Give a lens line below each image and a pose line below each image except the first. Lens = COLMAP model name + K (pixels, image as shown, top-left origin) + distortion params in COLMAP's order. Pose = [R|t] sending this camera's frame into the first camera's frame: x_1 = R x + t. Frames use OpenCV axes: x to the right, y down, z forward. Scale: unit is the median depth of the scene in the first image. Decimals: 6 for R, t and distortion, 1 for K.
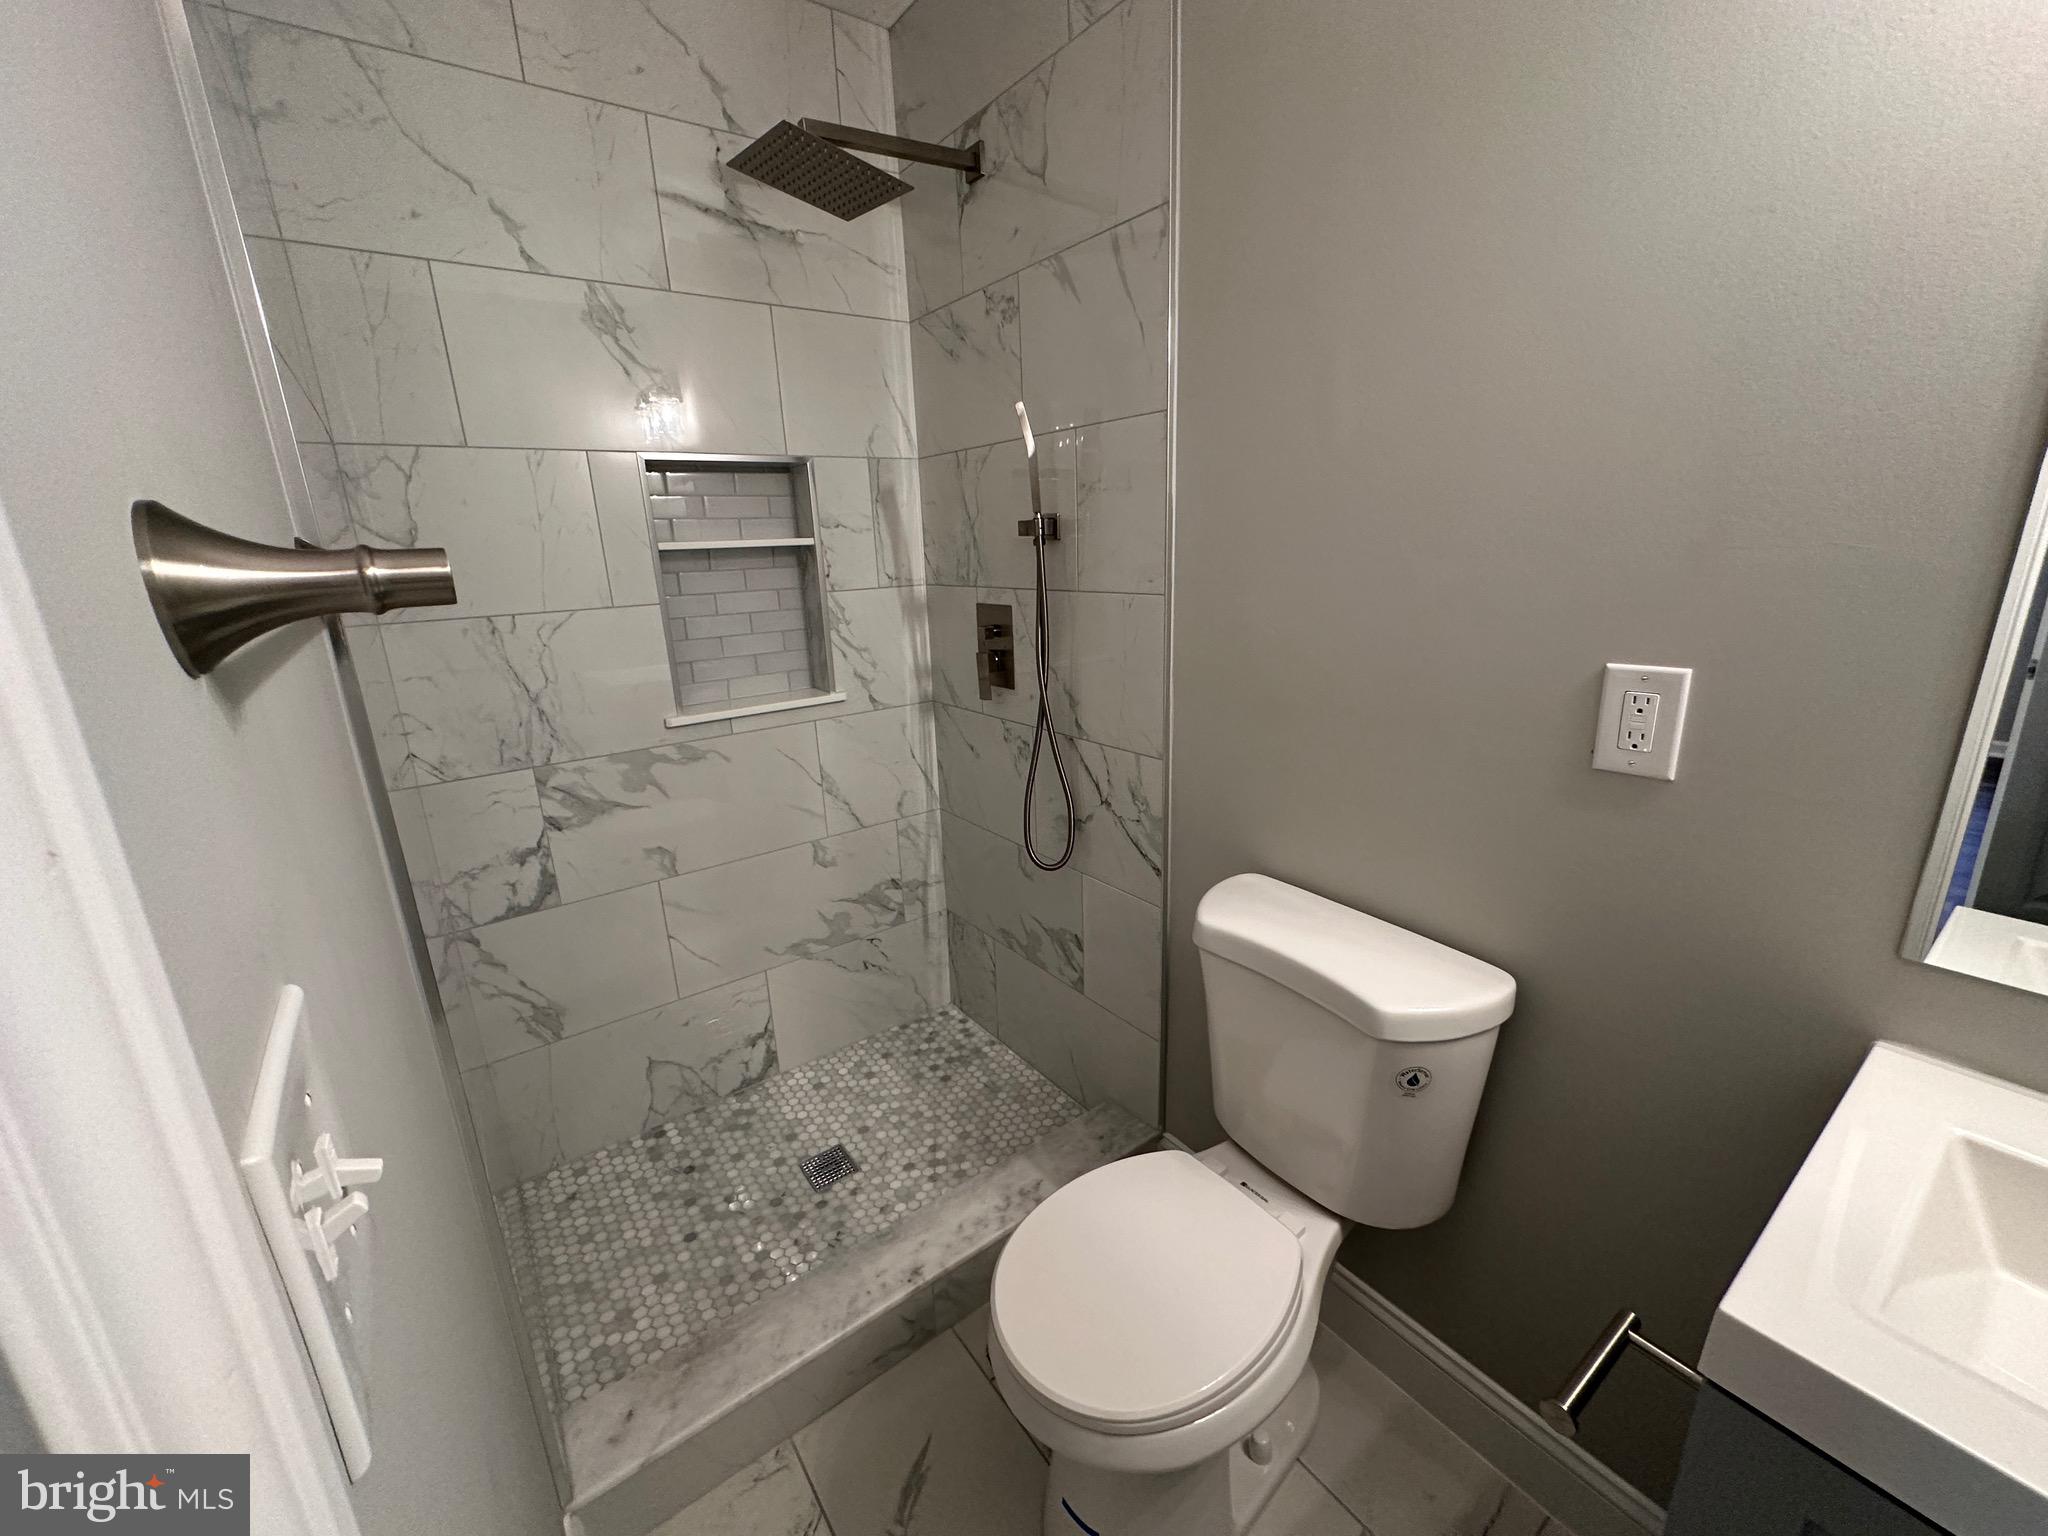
lens RADIAL K [[819.5, 0, 1029.5], [0, 819.5, 770.6], [0, 0, 1]] dist [-0.001784, 0.000789]
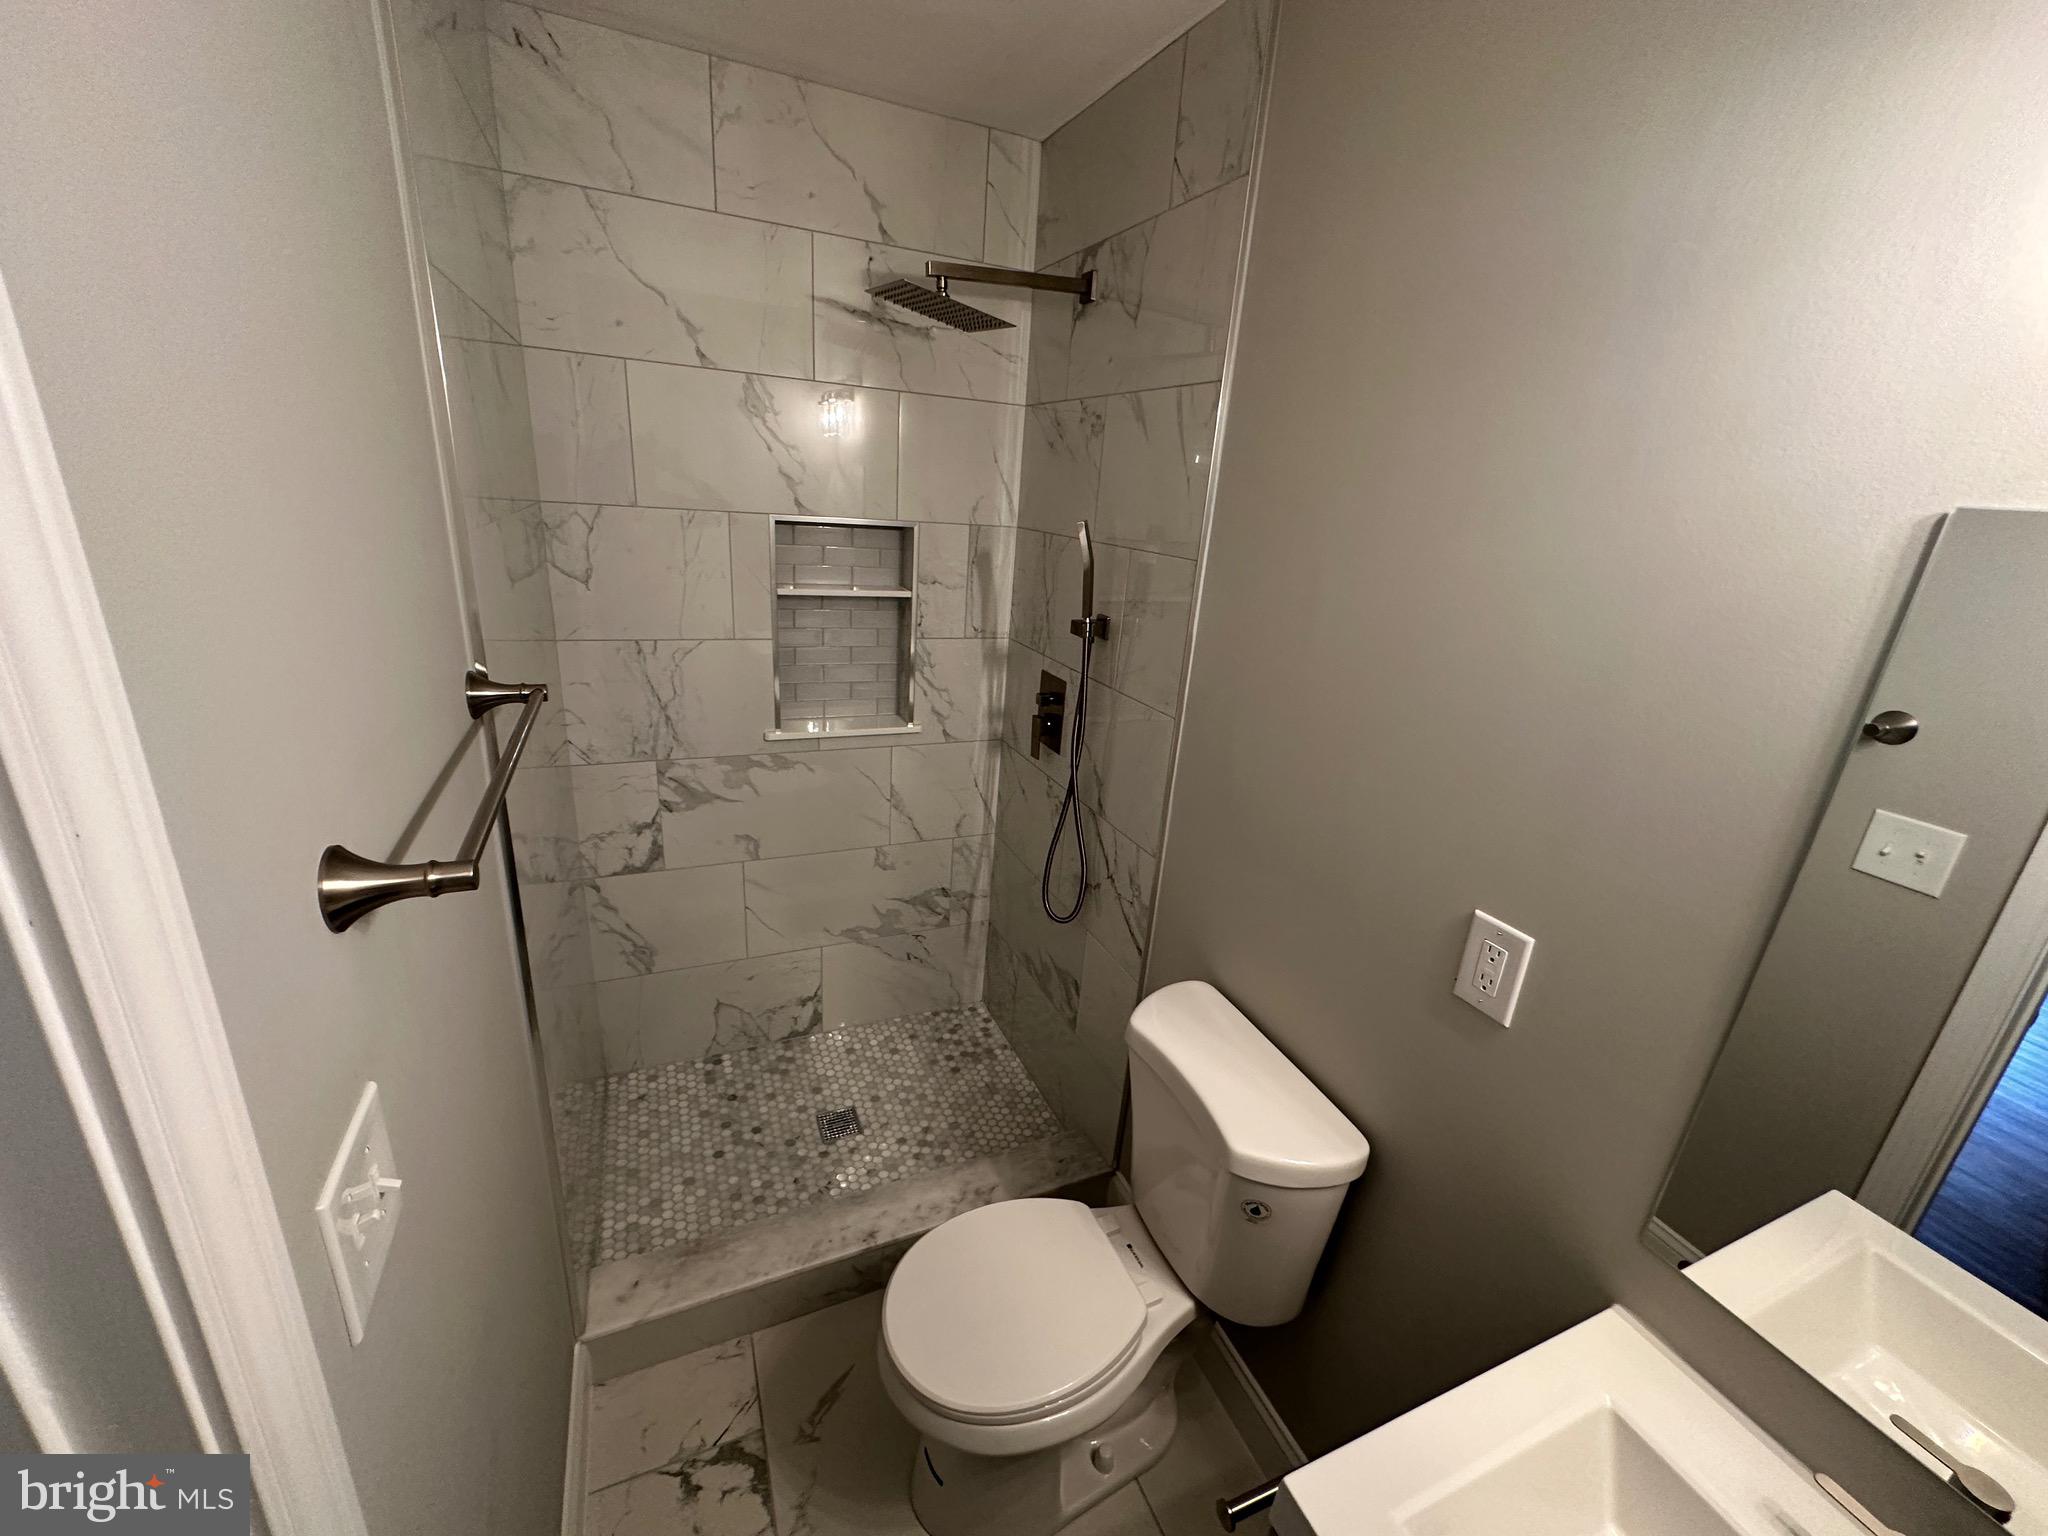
lens RADIAL K [[819.5, 0, 1030.5], [0, 819.5, 772.2], [0, 0, 1]] dist [-0.001784, 0.000789]
pose [[0.969300, 0.174948, -0.172771, 0.165224], [-0.165080, 0.983790, 0.070038, -0.173751], [0.182223, -0.039366, 0.982469, -0.117460]]
